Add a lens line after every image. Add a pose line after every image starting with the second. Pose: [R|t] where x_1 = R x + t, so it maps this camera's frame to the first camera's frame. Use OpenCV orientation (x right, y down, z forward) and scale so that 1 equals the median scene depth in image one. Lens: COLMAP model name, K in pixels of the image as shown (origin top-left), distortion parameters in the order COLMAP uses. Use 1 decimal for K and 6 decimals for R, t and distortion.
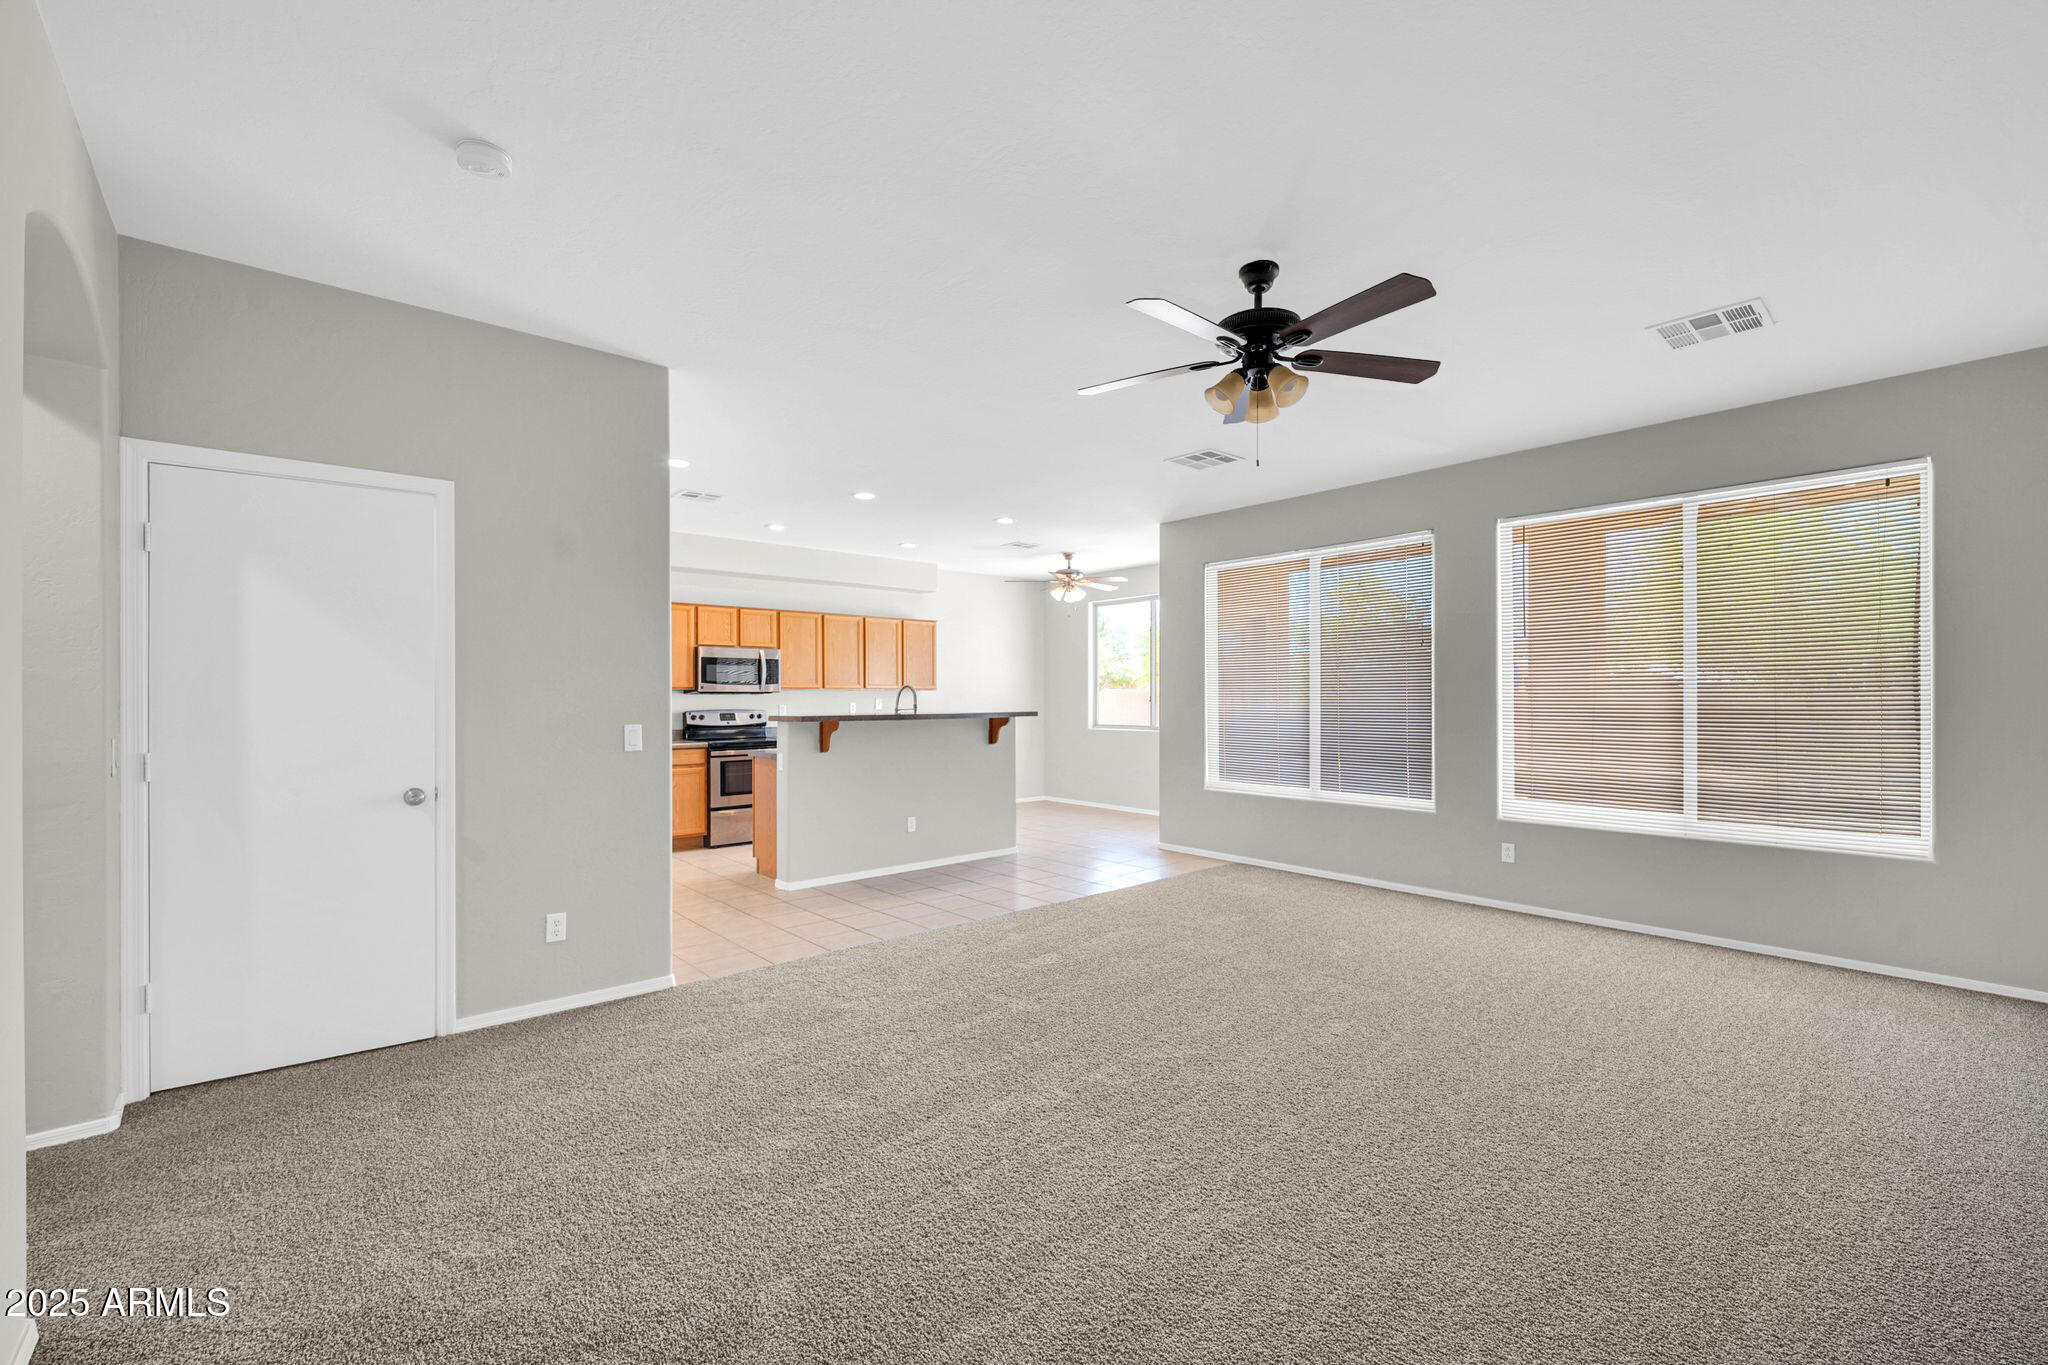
lens RADIAL K [[859.3, 0, 1021.0], [0, 859.3, 698.8], [0, 0, 1]] dist [-0.003840, -0.001234]
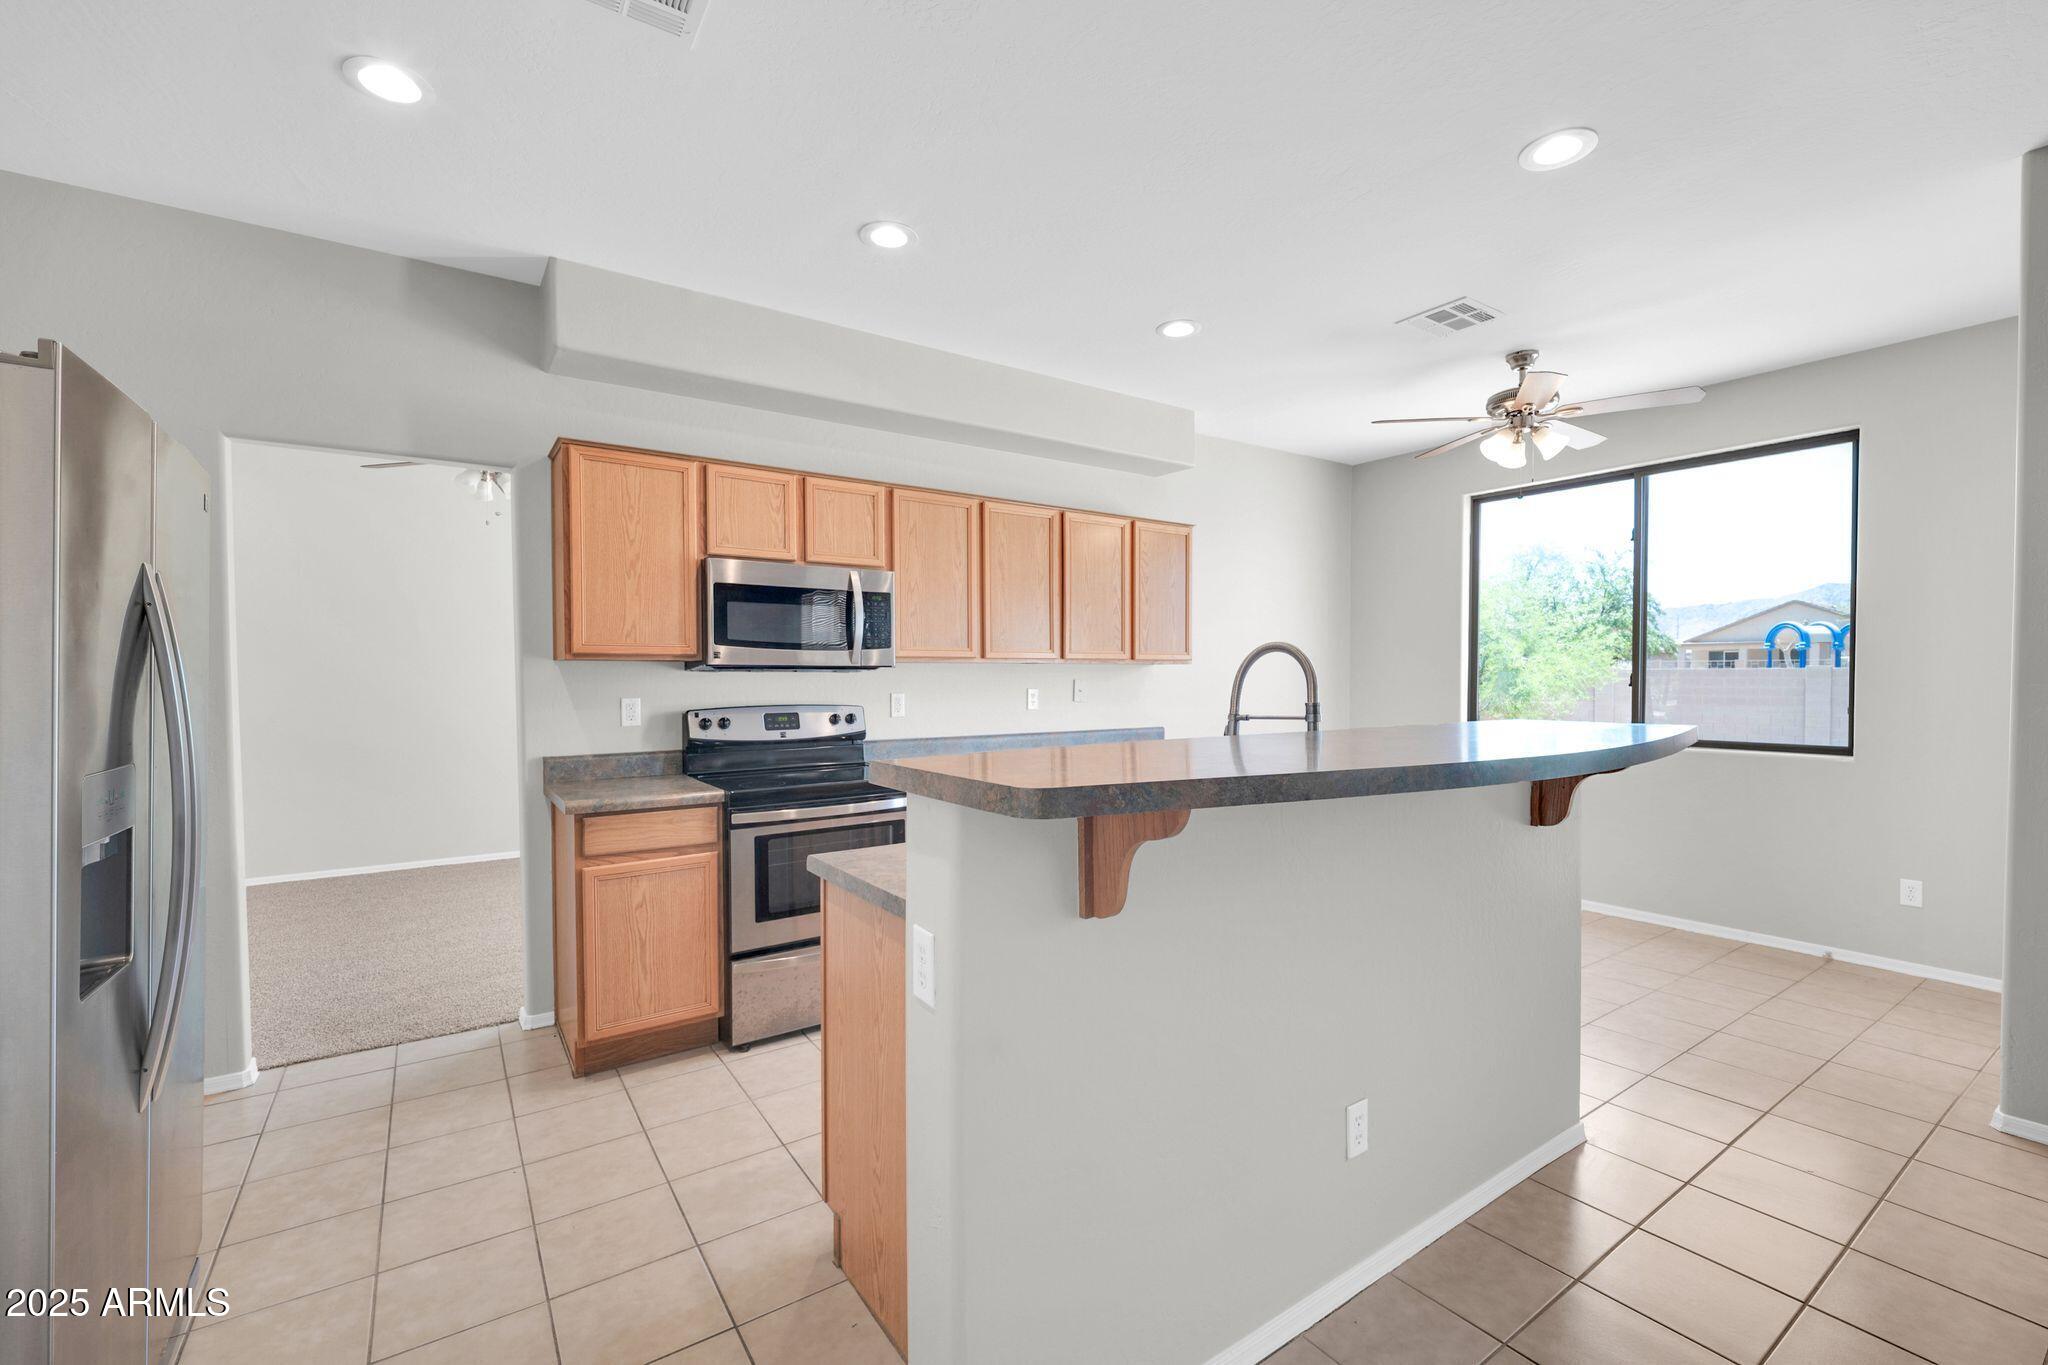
lens RADIAL K [[859.3, 0, 1025.6], [0, 859.3, 683.7], [0, 0, 1]] dist [-0.003840, -0.001234]
pose [[0.994212, -0.002307, -0.107414, -0.168867], [0.003729, 0.999908, 0.013032, -0.004023], [0.107374, -0.013358, 0.994129, 0.576469]]
